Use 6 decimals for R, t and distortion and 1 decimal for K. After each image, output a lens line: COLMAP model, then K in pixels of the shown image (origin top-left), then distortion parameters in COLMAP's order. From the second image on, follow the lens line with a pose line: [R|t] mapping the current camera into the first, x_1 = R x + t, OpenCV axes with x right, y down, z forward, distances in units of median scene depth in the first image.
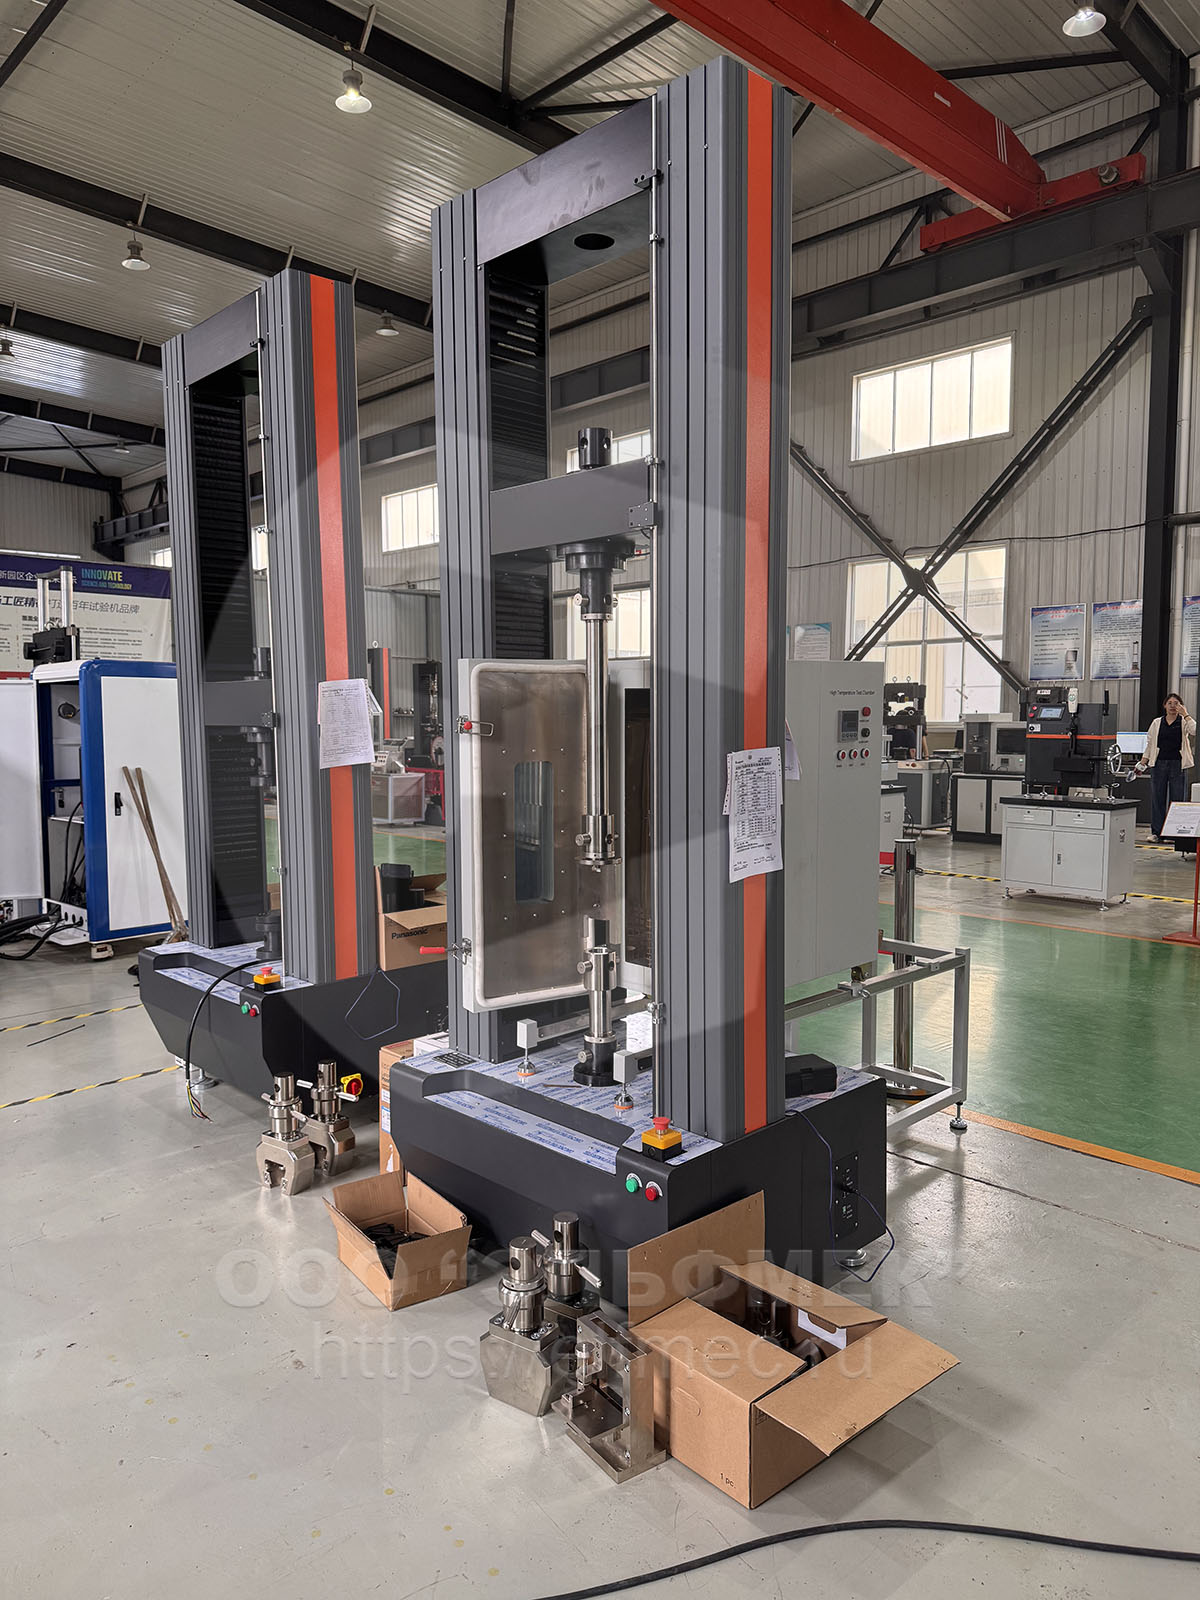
lens RADIAL K [[1130.0, 0, 602.5], [0, 1130.0, 797.4], [0, 0, 1]] dist [-0.008693, -0.007576]
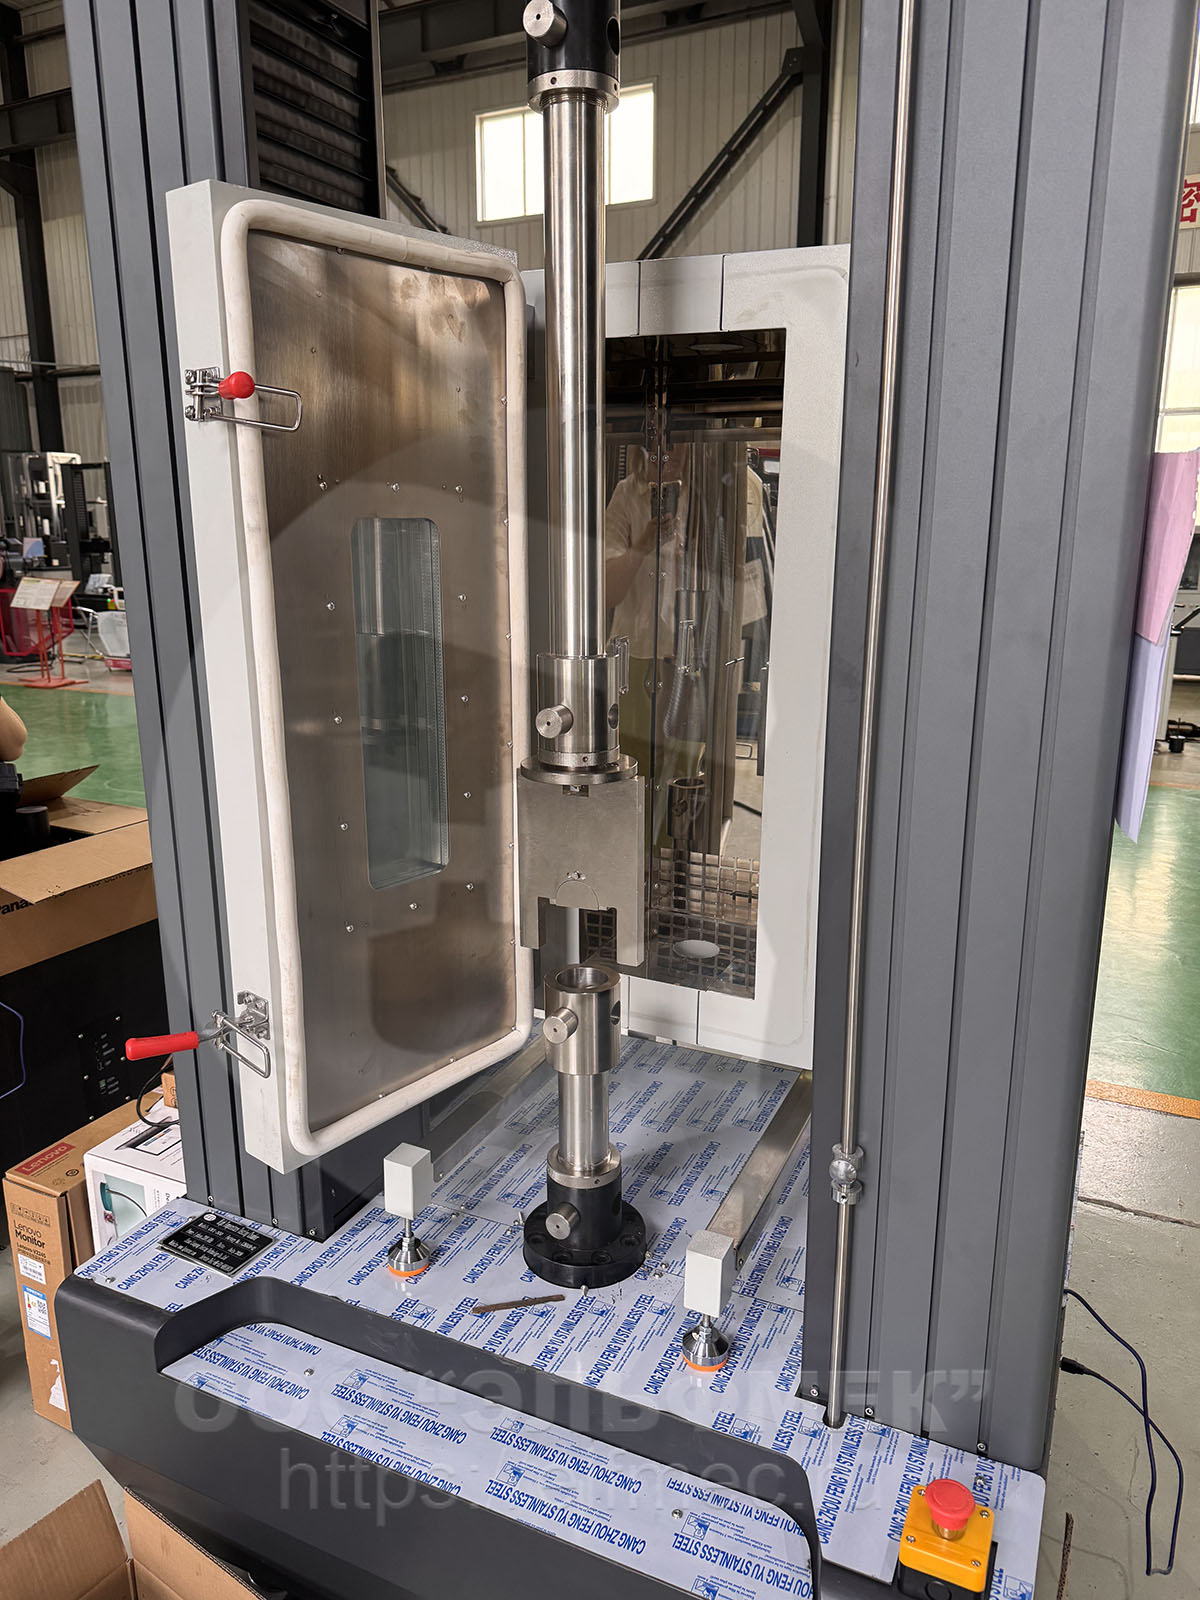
lens RADIAL K [[1130.0, 0, 602.0], [0, 1130.0, 811.0], [0, 0, 1]] dist [-0.008693, -0.007576]
pose [[0.938410, -0.085892, 0.334678, -0.023605], [0.027594, 0.984146, 0.175200, 0.000004], [-0.344421, -0.155174, 0.925902, 0.111364]]
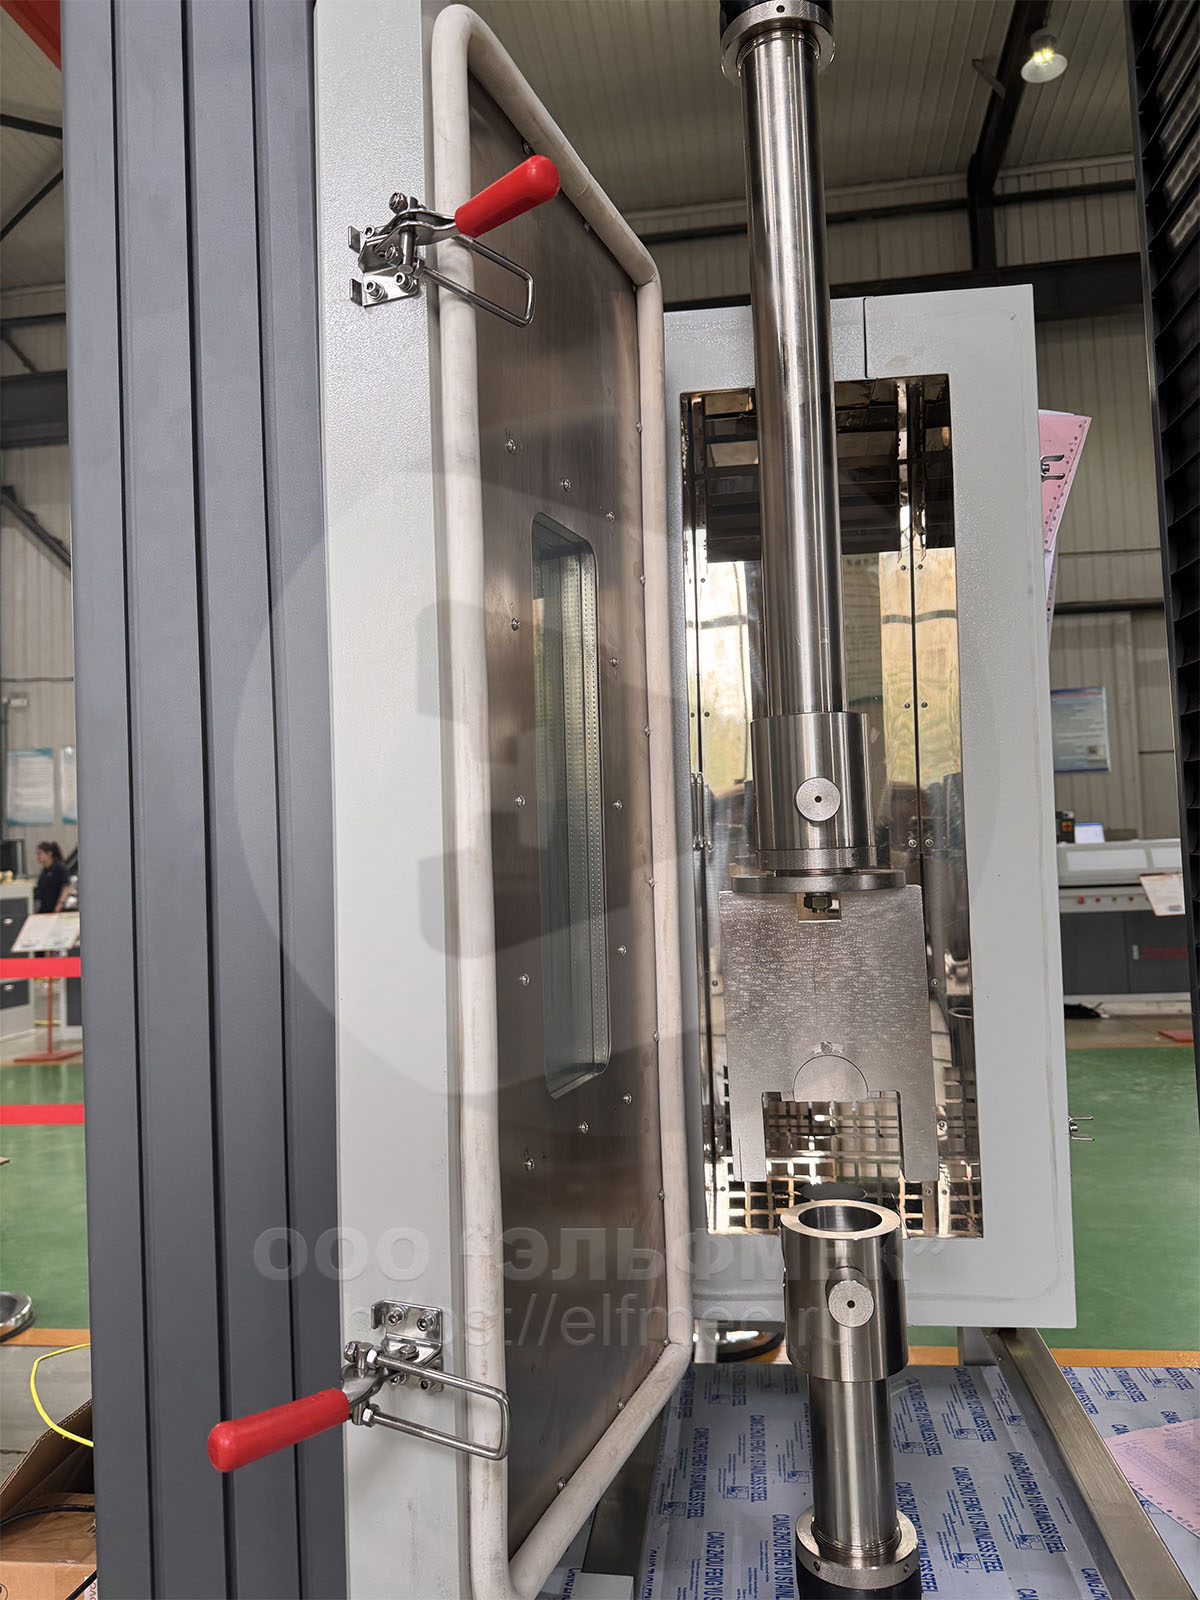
lens RADIAL K [[1130.0, 0, 597.2], [0, 1130.0, 826.4], [0, 0, 1]] dist [-0.008693, -0.007576]
pose [[0.776467, -0.001123, 0.630156, -0.039330], [0.084031, 0.991252, -0.101775, 0.011659], [-0.624530, 0.131978, 0.769769, 0.146902]]
